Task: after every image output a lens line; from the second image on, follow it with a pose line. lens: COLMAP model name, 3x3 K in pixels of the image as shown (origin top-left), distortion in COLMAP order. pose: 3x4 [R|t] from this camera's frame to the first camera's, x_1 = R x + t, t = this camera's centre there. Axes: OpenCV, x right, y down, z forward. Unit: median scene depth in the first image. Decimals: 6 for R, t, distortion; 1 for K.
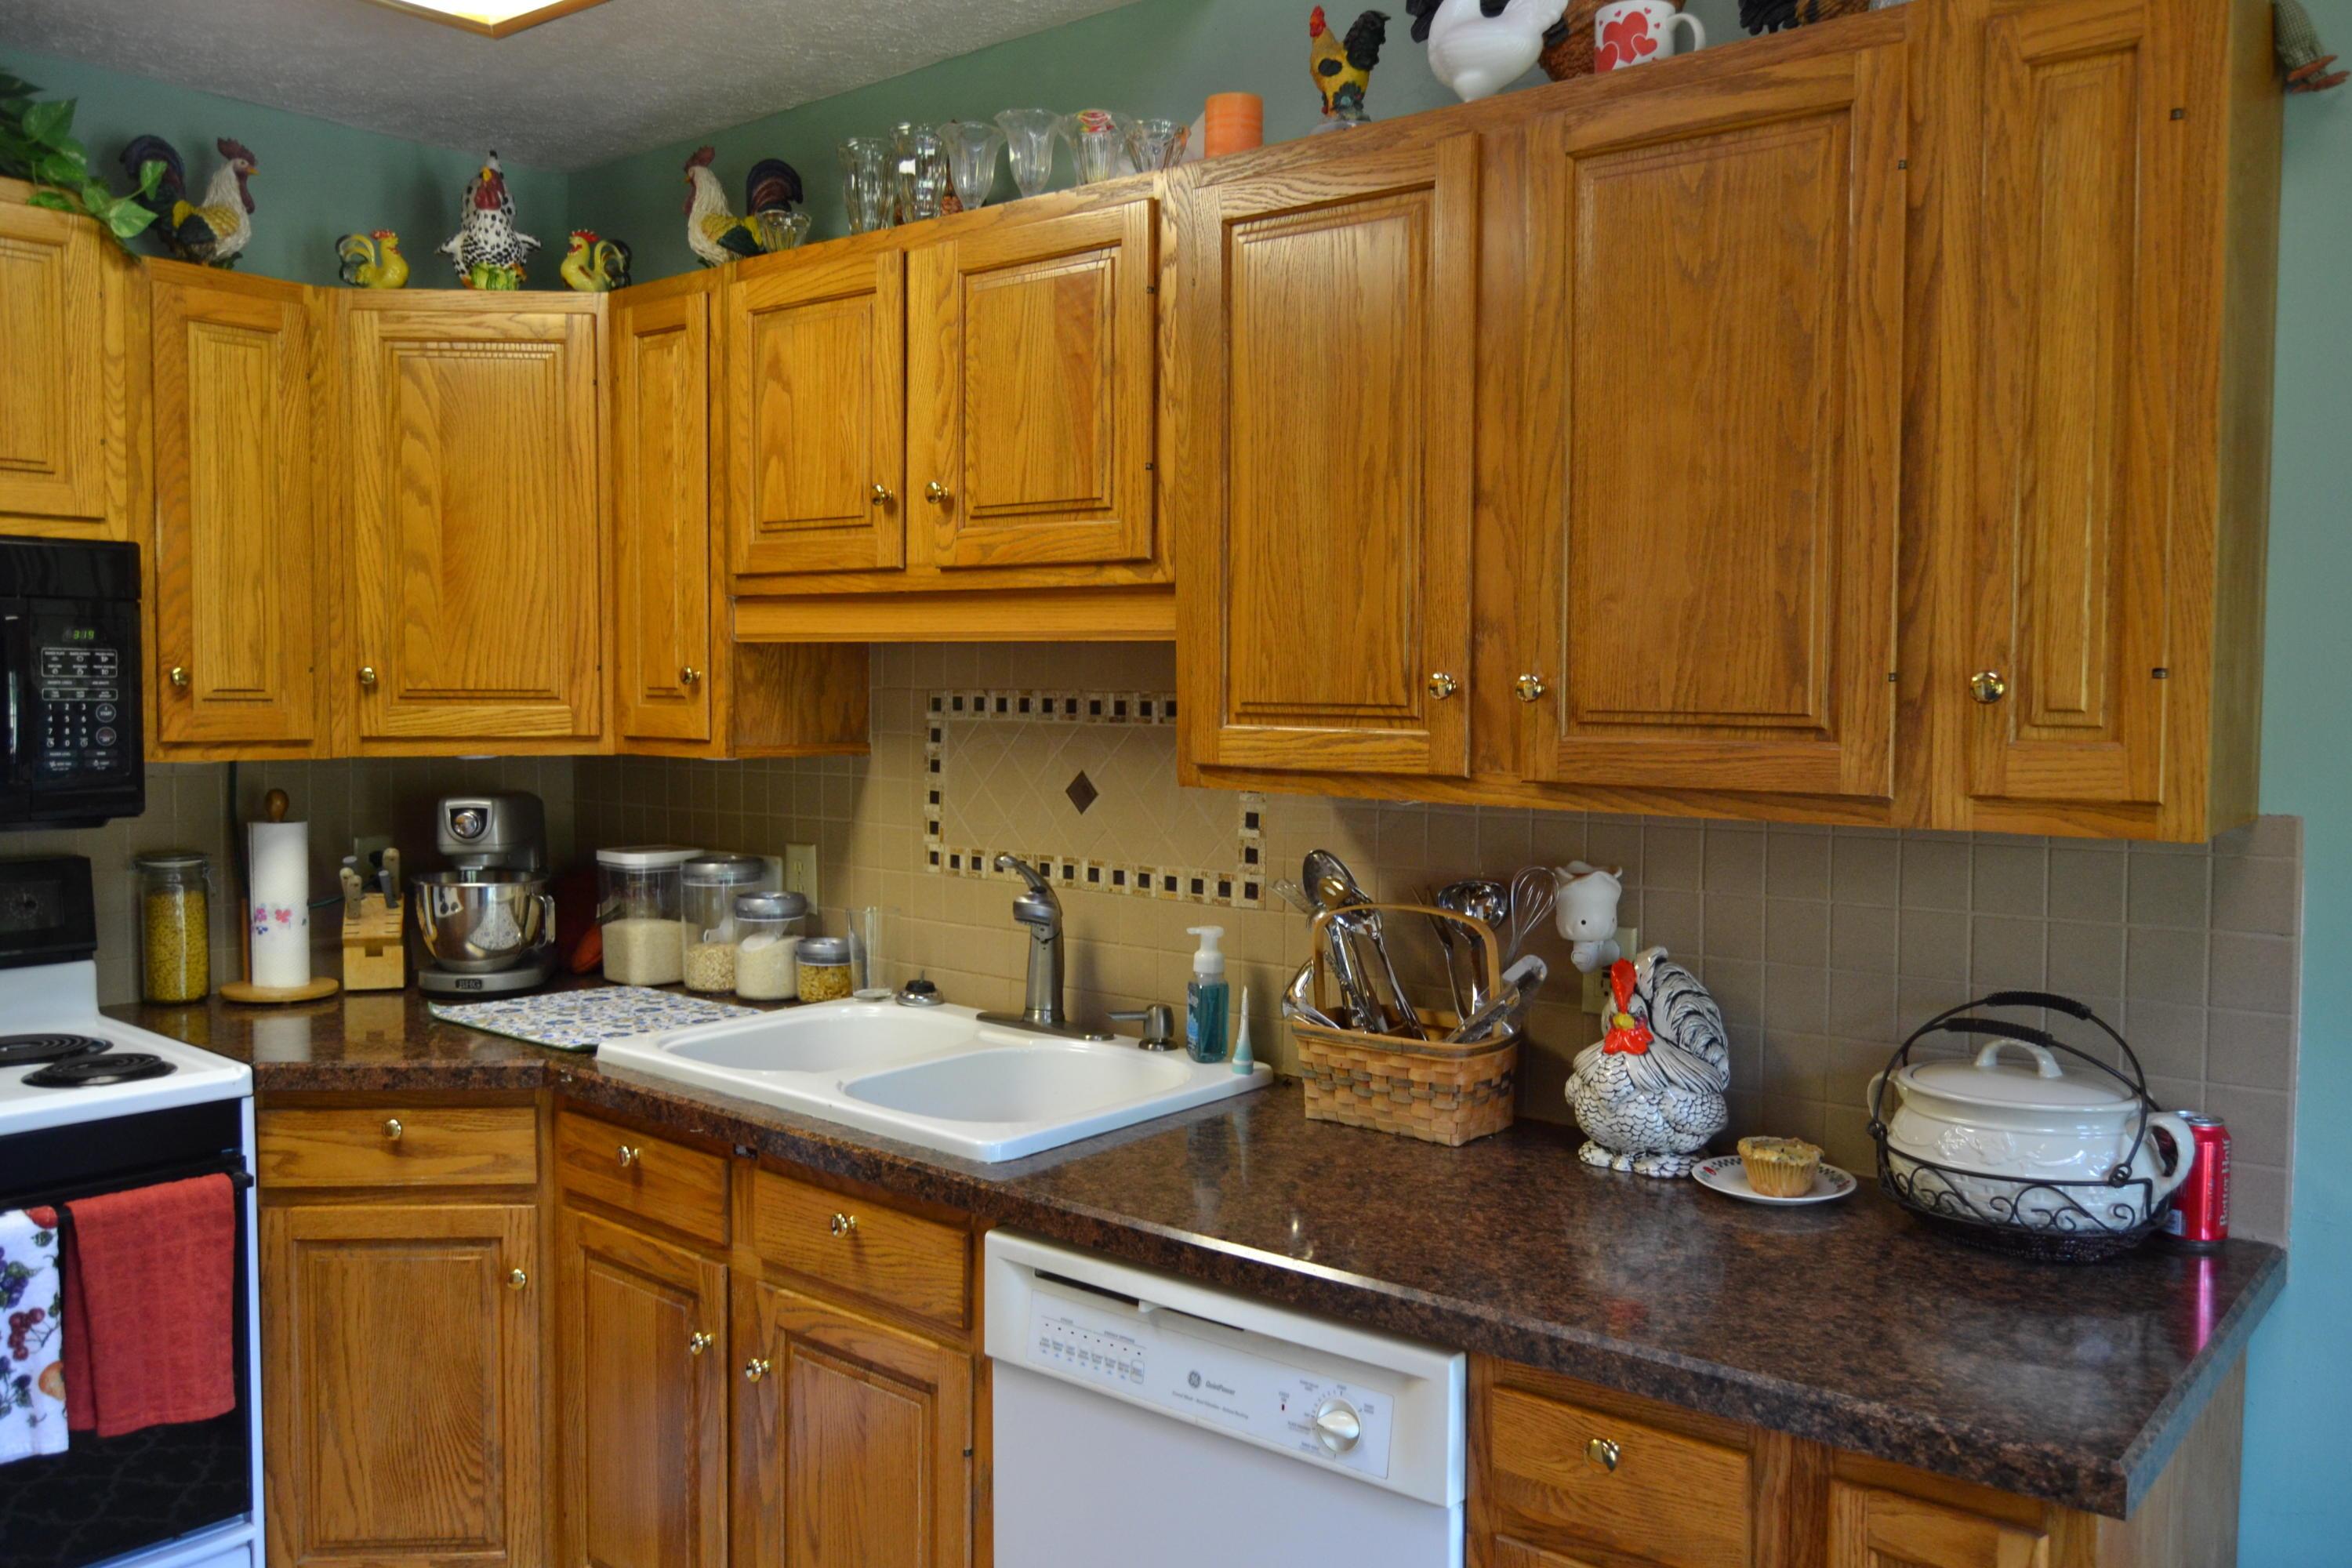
lens RADIAL K [[1834.3, 0, 1176.0], [0, 1834.3, 784.0], [0, 0, 1]] dist [-0.015259, 0.010352]
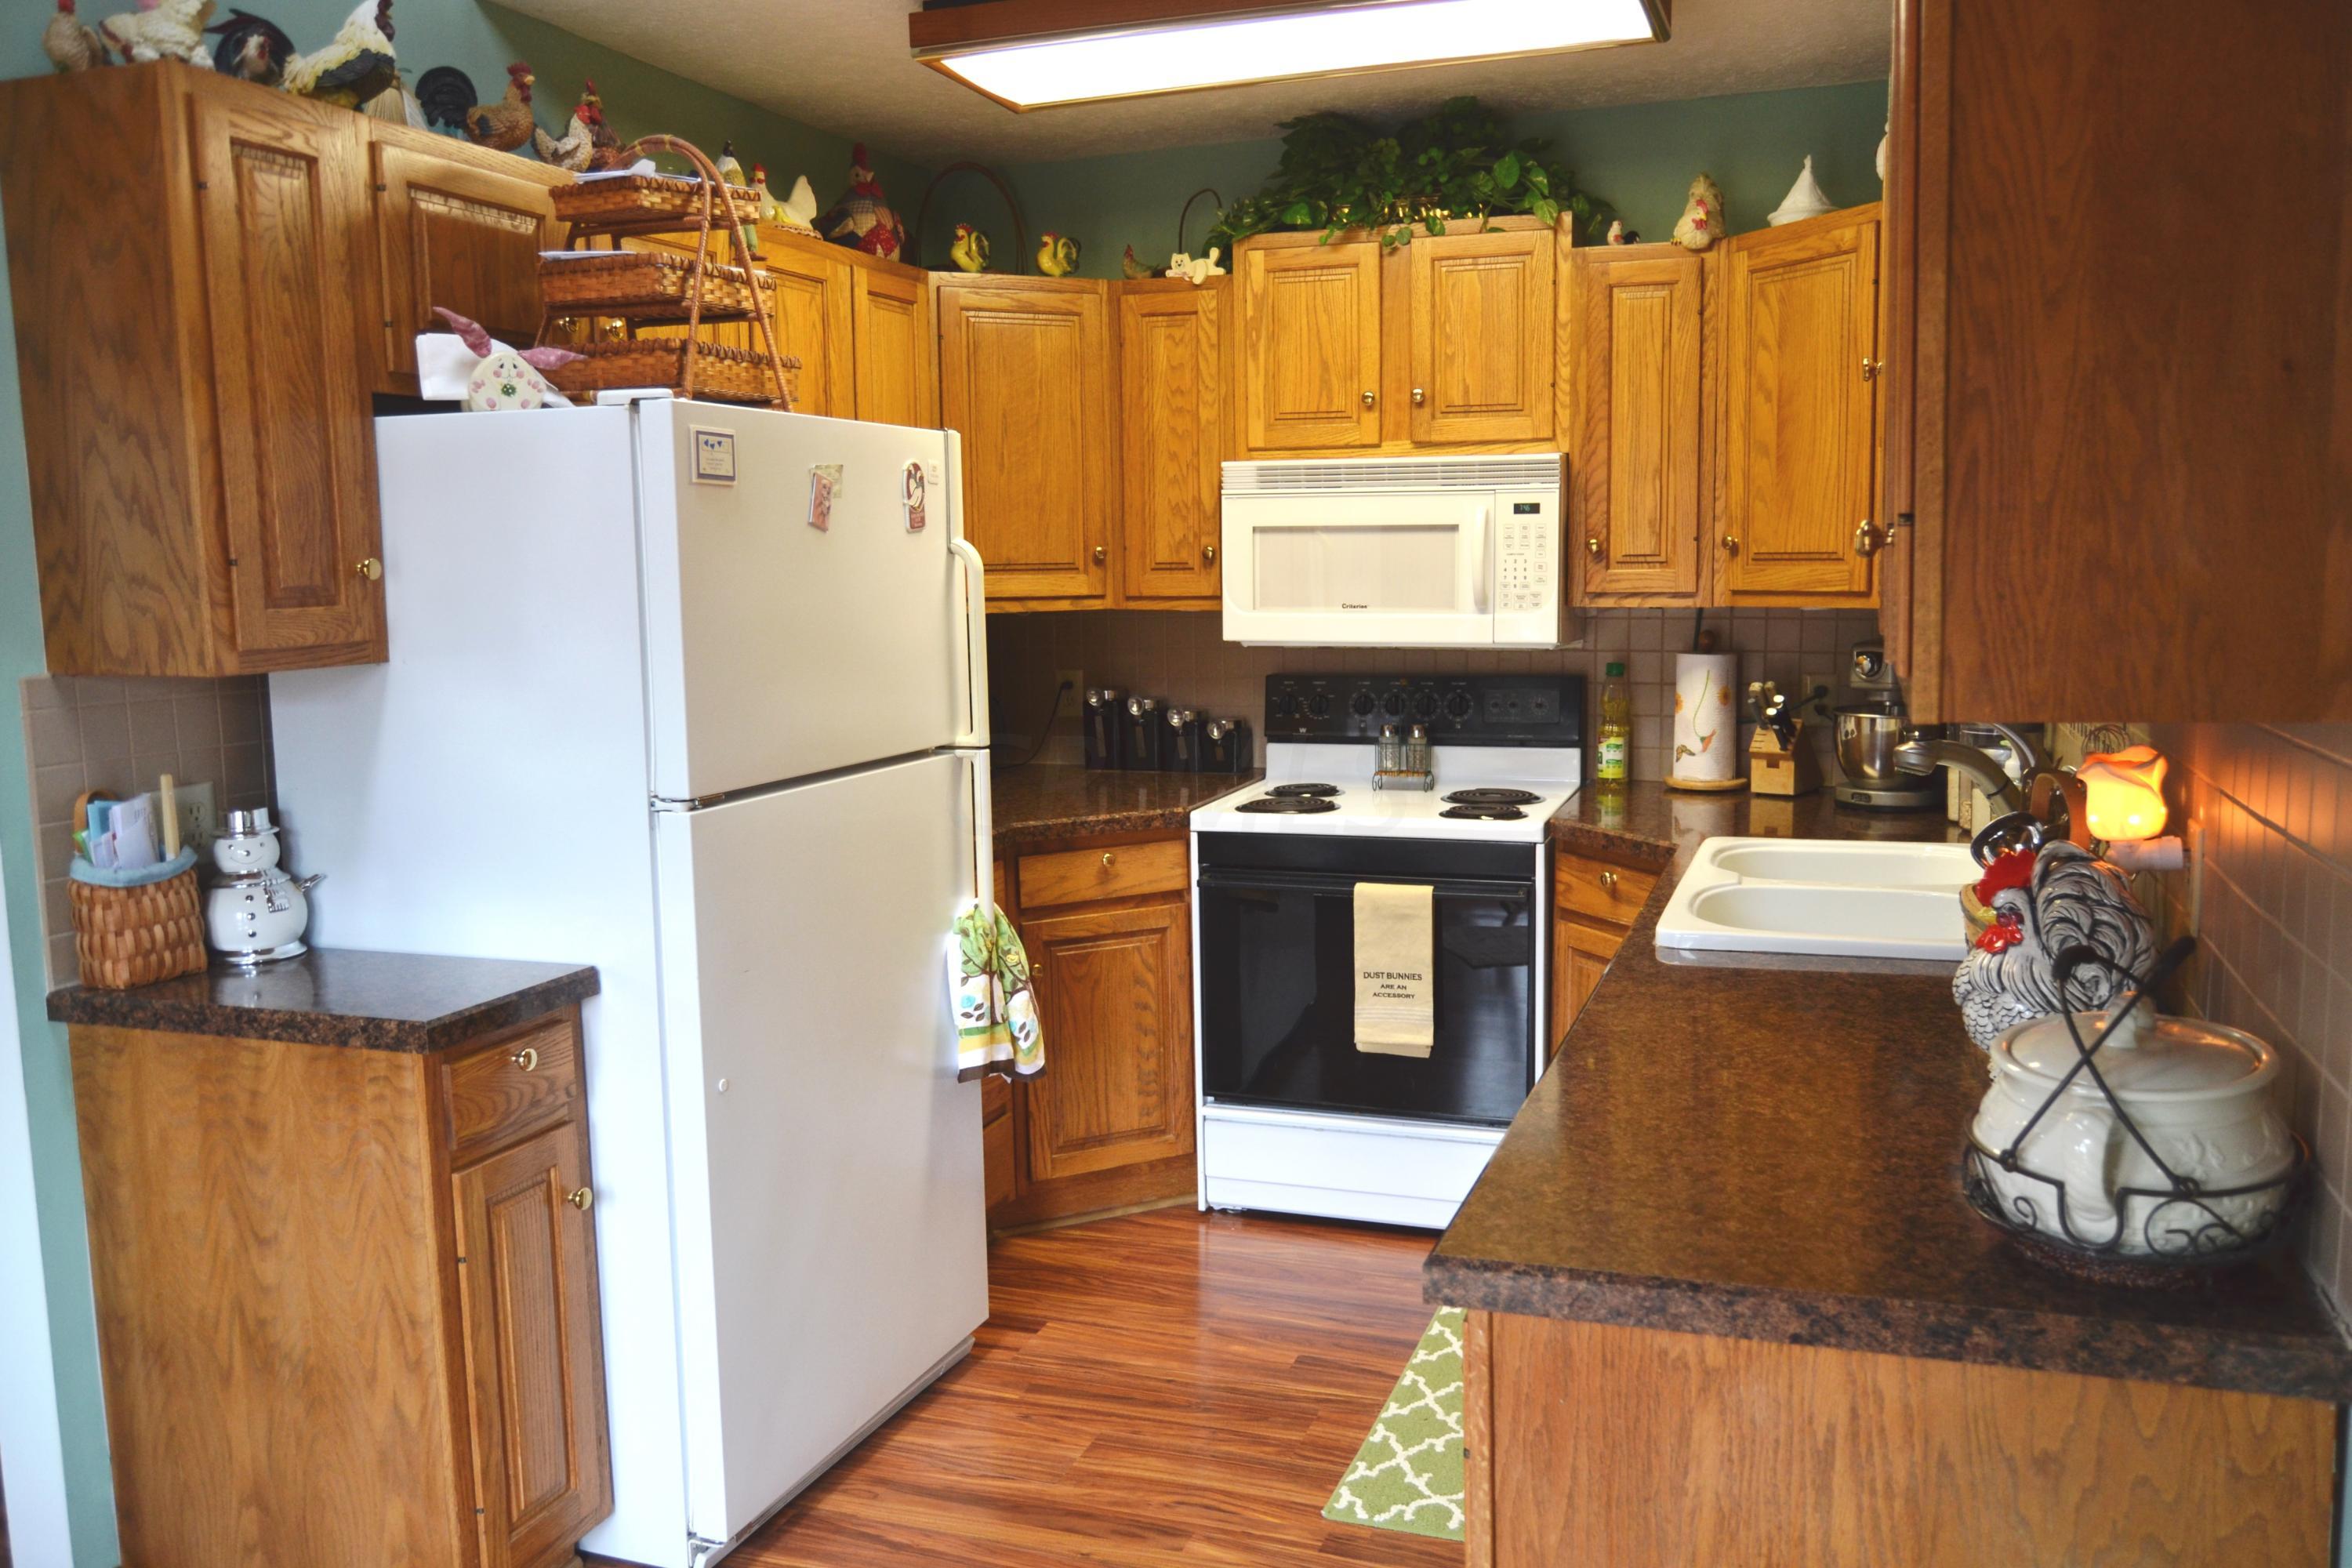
lens RADIAL K [[1834.3, 0, 1176.0], [0, 1834.3, 784.0], [0, 0, 1]] dist [-0.015259, 0.010352]
pose [[0.322163, 0.106467, -0.940678, 0.663668], [-0.036753, 0.994313, 0.099950, -0.005407], [0.945970, 0.002372, 0.324244, 0.224188]]
